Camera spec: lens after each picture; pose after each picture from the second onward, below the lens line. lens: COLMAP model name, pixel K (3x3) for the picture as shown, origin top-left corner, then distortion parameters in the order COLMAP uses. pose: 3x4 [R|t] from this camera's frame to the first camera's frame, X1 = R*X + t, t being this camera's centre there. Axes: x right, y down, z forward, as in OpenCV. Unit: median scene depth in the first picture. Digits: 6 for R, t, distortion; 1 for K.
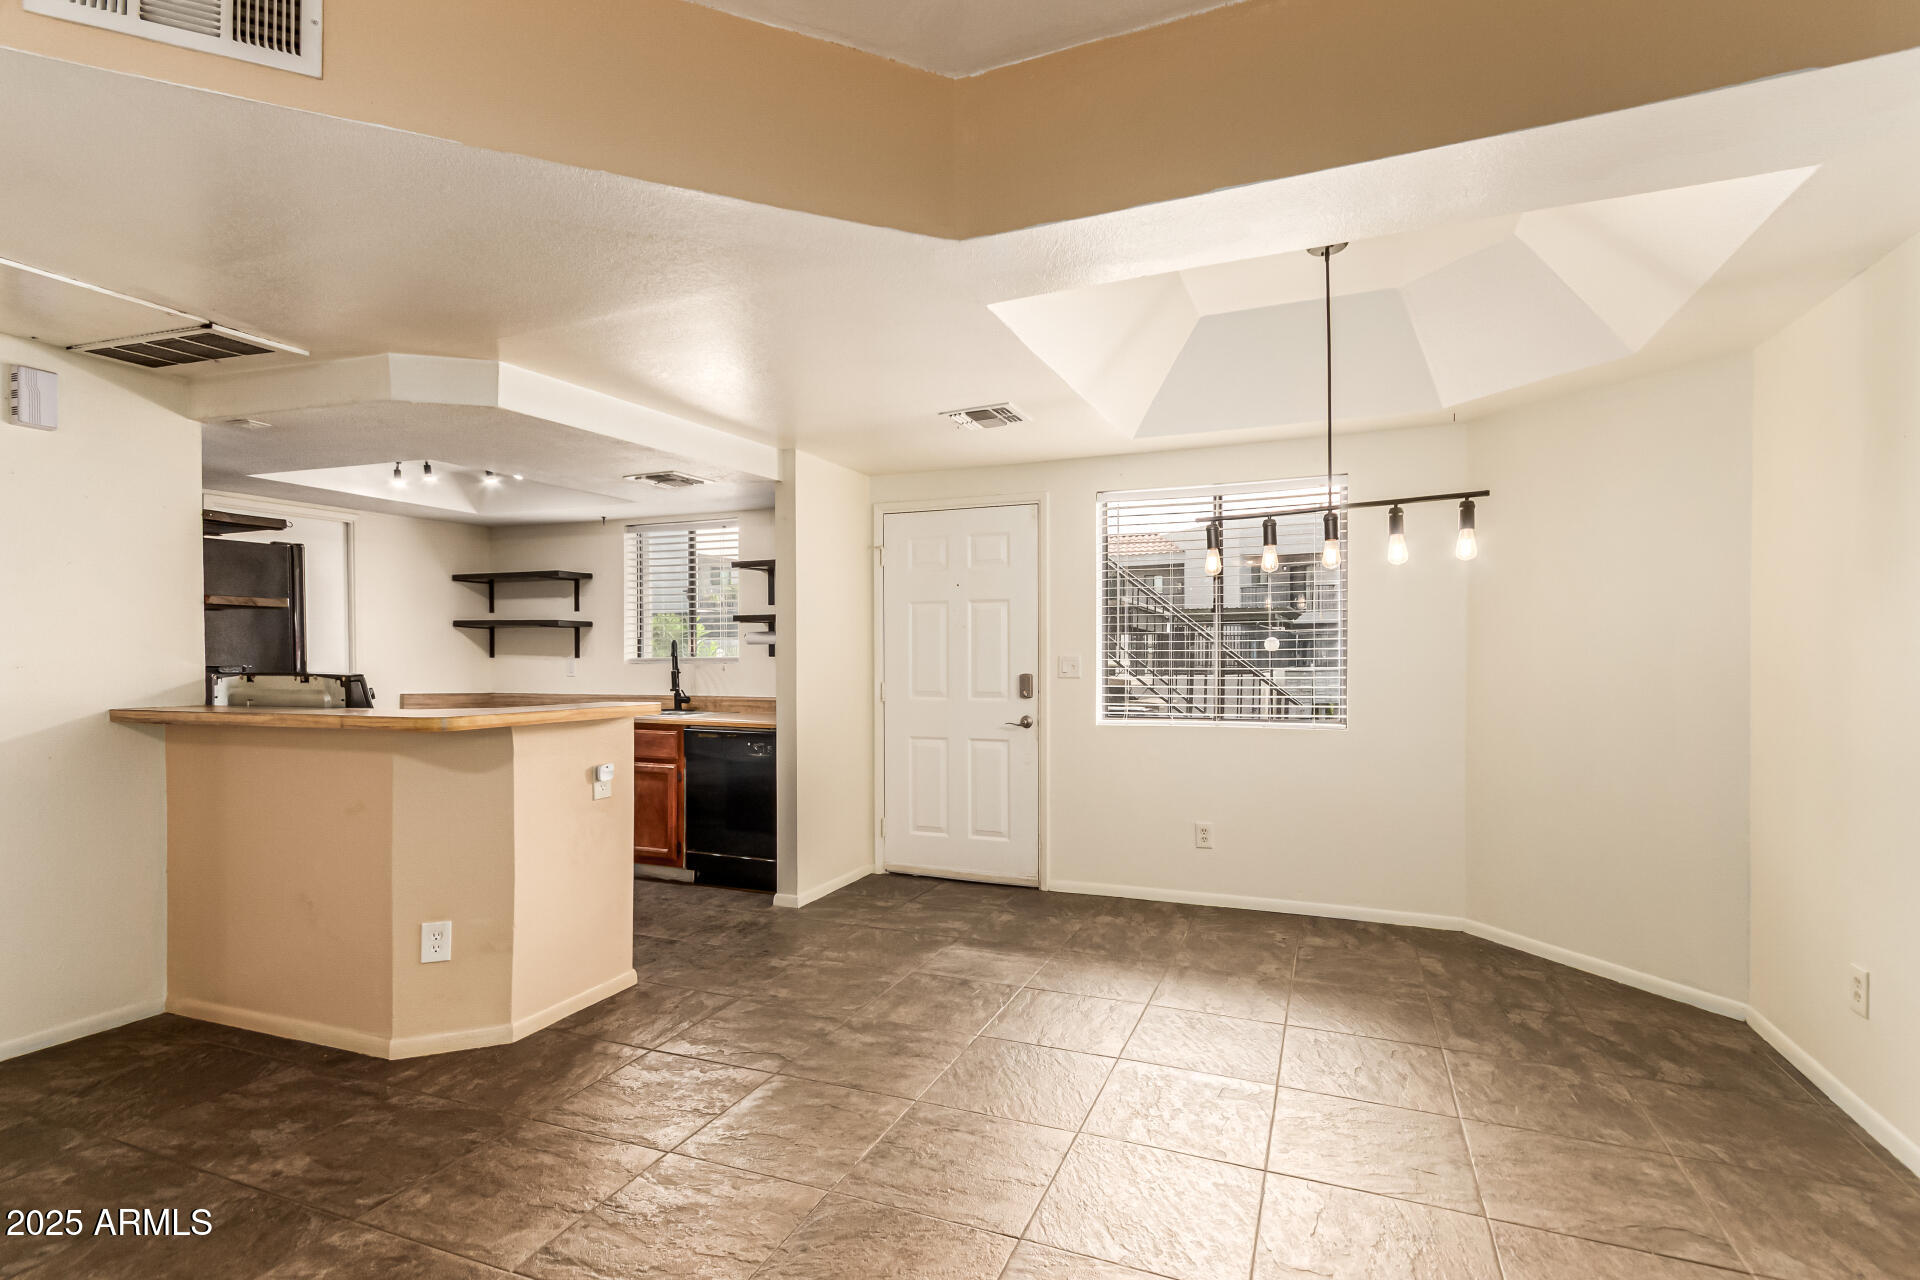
lens RADIAL K [[898.4, 0, 966.8], [0, 898.4, 655.8], [0, 0, 1]] dist [0.011854, -0.002034]
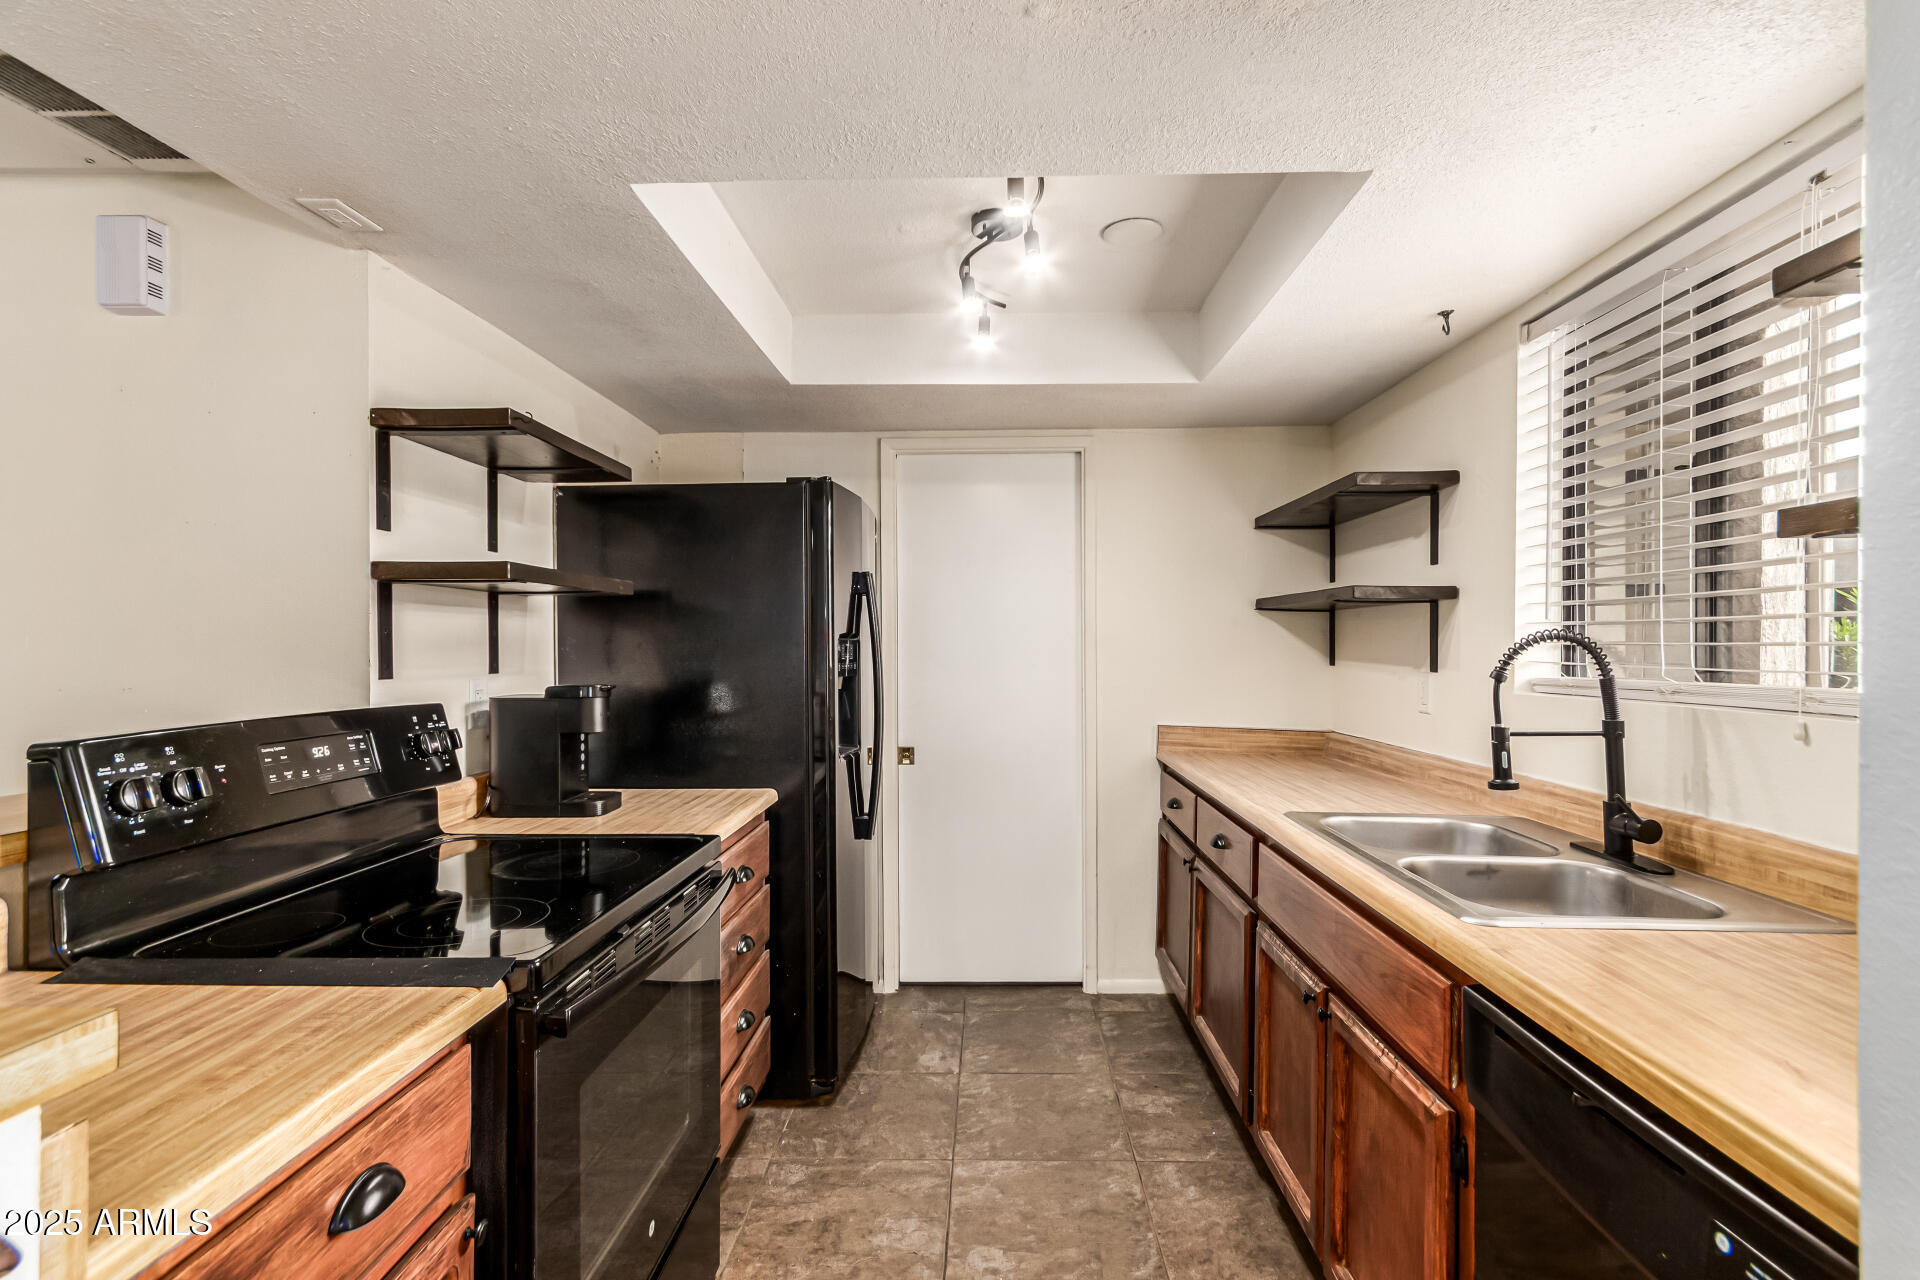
lens RADIAL K [[898.4, 0, 958.6], [0, 898.4, 646.0], [0, 0, 1]] dist [0.011854, -0.002034]
pose [[0.329845, 0.005260, -0.944021, -0.162881], [-0.003668, 0.999984, 0.004290, -0.018246], [0.944028, 0.002048, 0.329859, 1.048365]]
